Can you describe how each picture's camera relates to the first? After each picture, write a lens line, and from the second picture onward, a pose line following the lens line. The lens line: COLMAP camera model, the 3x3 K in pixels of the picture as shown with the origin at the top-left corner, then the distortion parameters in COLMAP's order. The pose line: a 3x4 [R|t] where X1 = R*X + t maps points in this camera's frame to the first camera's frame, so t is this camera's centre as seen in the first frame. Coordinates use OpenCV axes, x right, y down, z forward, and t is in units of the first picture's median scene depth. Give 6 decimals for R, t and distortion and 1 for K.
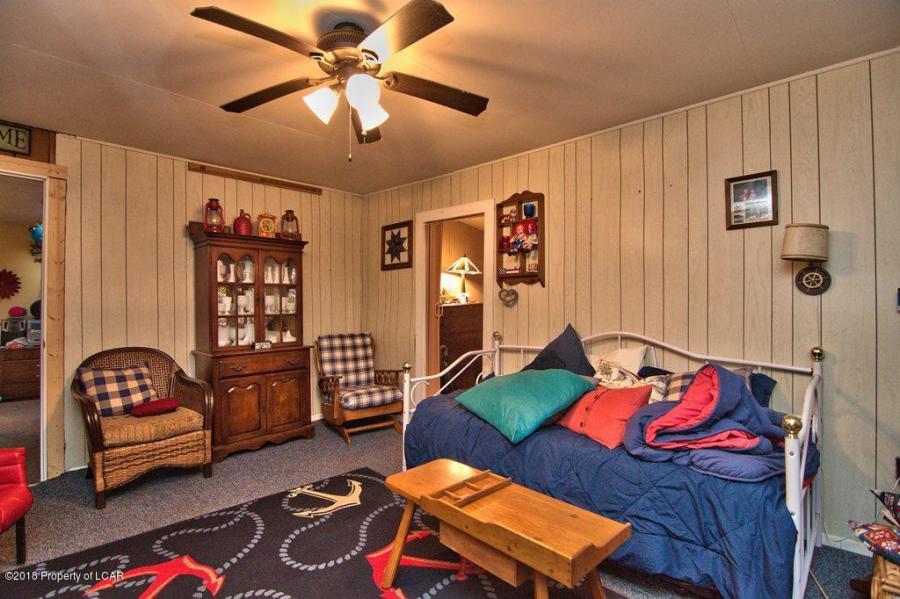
lens RADIAL K [[429.0, 0, 447.8], [0, 429.0, 305.3], [0, 0, 1]] dist [-0.008391, -0.008328]
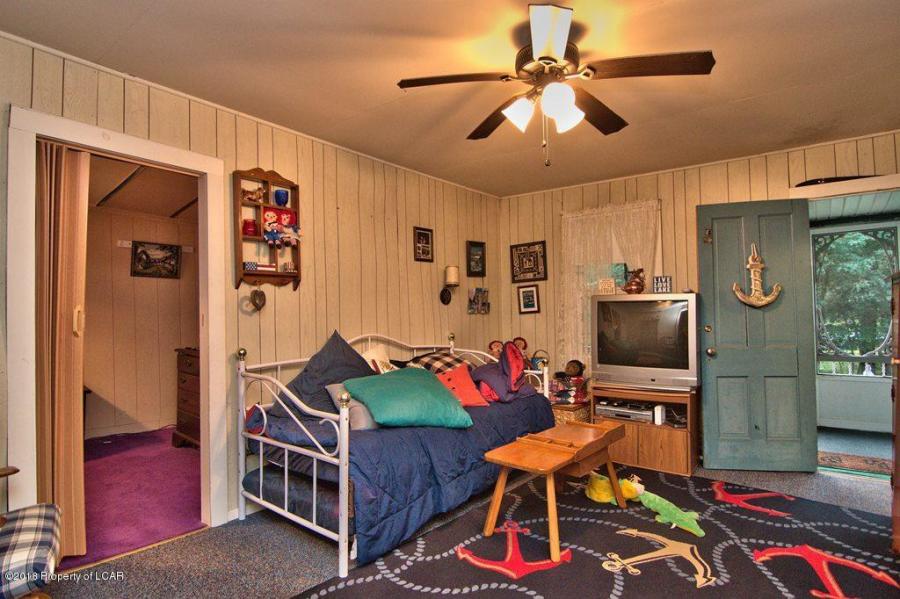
lens RADIAL K [[485.4, 0, 447.3], [0, 485.4, 297.0], [0, 0, 1]] dist [-0.001164, 0.000134]
pose [[-0.089292, 0.032786, 0.995466, -0.761547], [0.011724, 0.999423, -0.031864, 0.005687], [-0.995937, 0.008825, -0.089625, 0.756855]]
